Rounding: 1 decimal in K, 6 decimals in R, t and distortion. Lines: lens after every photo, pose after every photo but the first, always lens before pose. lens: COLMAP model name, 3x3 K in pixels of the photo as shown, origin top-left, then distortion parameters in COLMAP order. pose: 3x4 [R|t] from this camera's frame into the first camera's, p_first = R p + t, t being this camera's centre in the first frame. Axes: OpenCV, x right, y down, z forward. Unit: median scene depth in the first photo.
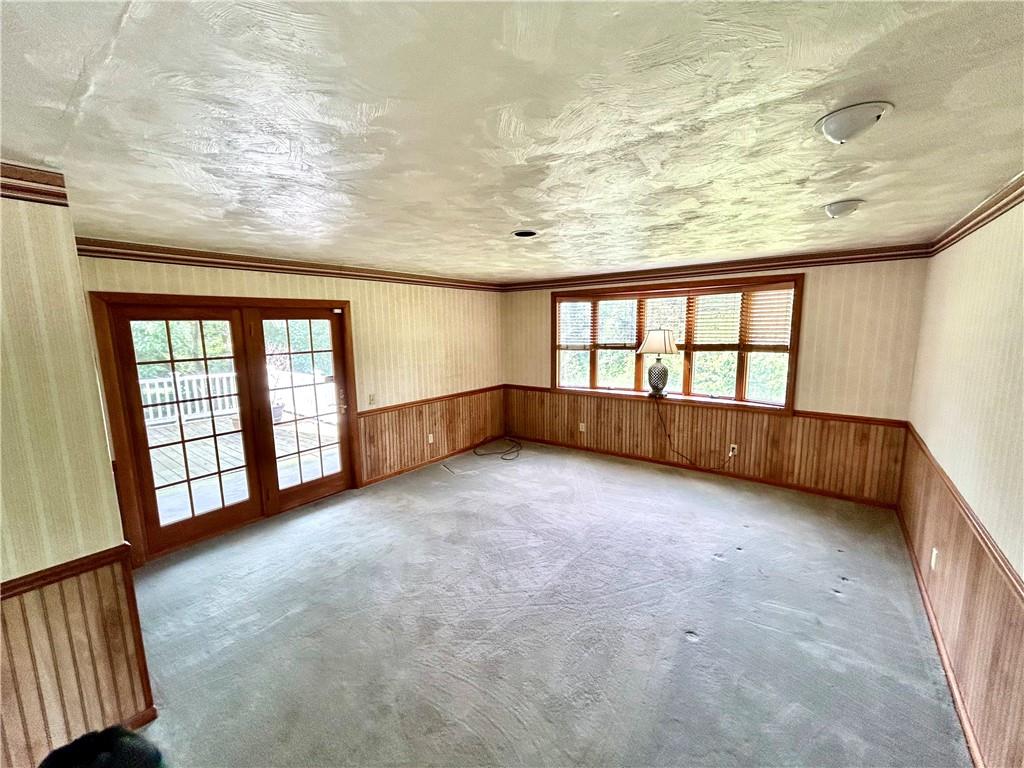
lens RADIAL K [[408.8, 0, 508.8], [0, 408.8, 385.5], [0, 0, 1]] dist [-0.002201, -0.000039]
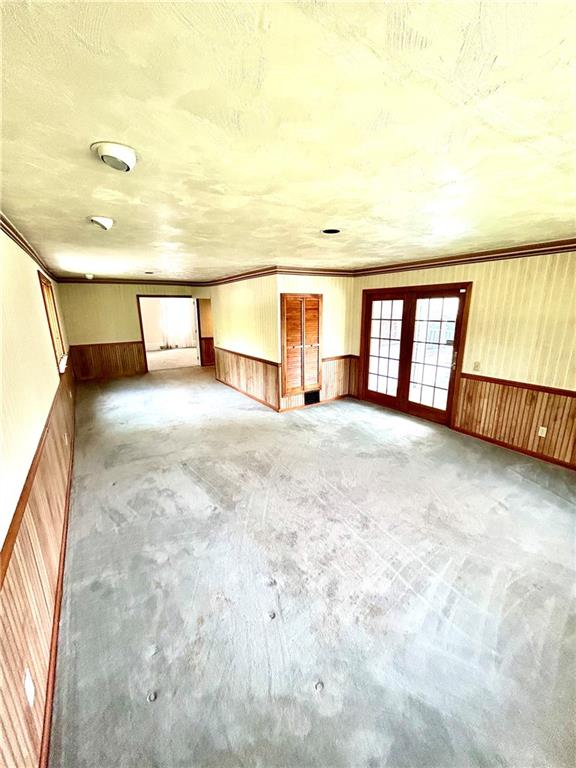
lens RADIAL K [[306.6, 0, 285.1], [0, 306.6, 384.0], [0, 0, 1]] dist [-0.002201, -0.000039]
pose [[-0.320739, 0.259582, -0.910903, 0.710738], [-0.110240, 0.944945, 0.308100, -0.139164], [0.940730, 0.199237, -0.274464, 0.789959]]
